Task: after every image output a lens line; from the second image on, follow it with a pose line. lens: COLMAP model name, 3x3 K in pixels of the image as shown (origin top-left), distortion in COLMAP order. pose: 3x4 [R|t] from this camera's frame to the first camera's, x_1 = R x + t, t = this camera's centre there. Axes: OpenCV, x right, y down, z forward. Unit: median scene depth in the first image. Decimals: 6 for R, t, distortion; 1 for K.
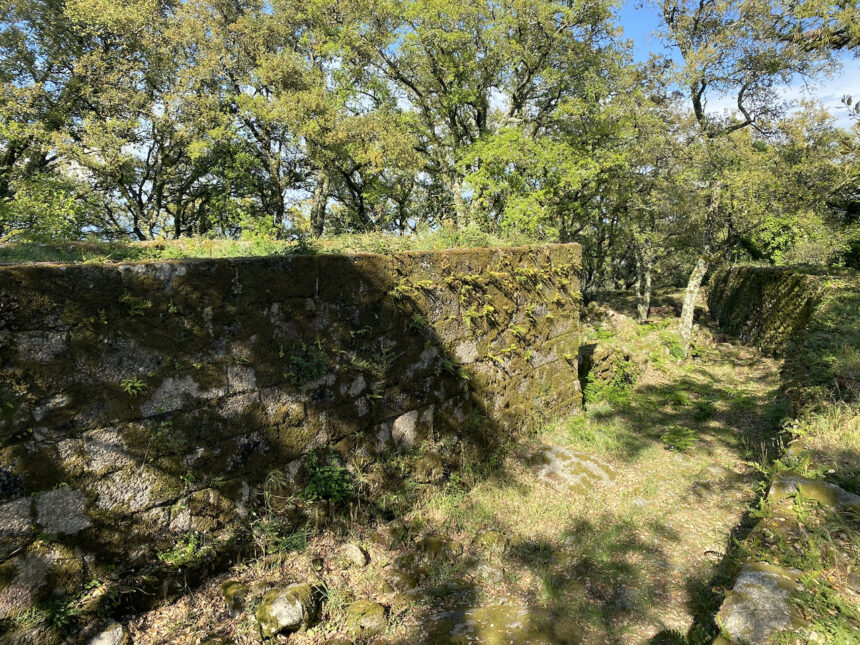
lens RADIAL K [[650.0, 0, 430.1], [0, 650.0, 321.1], [0, 0, 1]] dist [-0.000032, -0.000196]
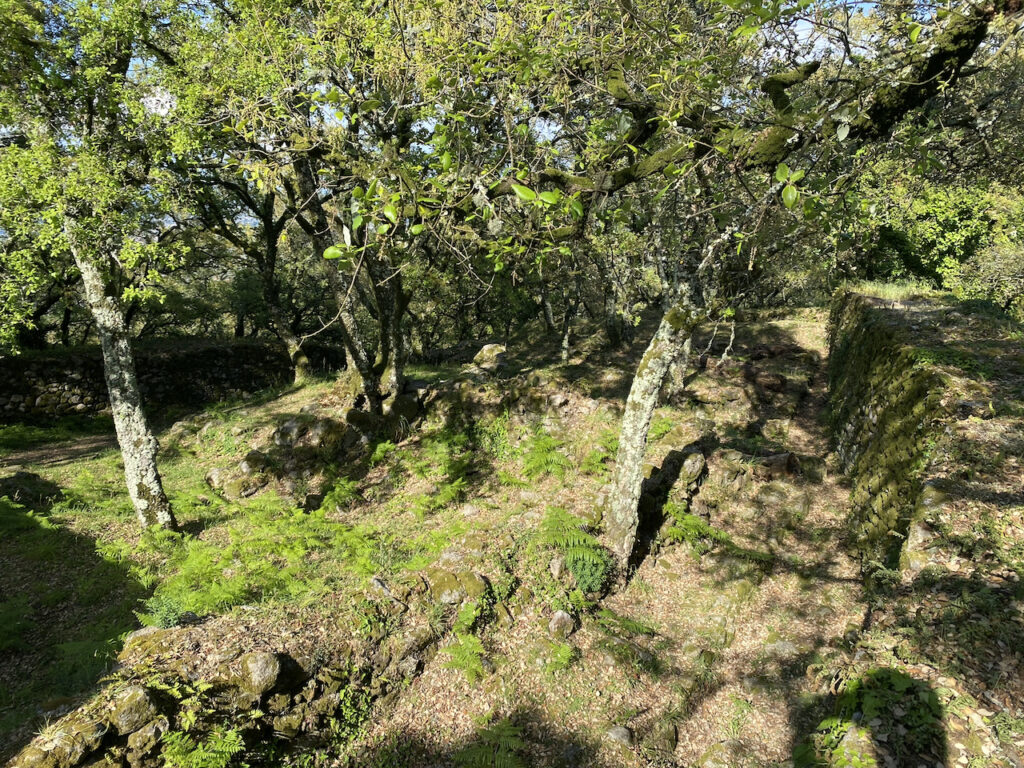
lens RADIAL K [[773.9, 0, 511.7], [0, 773.9, 385.2], [0, 0, 1]] dist [-0.000032, -0.000196]
pose [[0.997115, 0.019454, -0.073376, 0.239723], [-0.011882, 0.994688, 0.102252, -0.068204], [0.074975, -0.101085, 0.992049, 0.360077]]
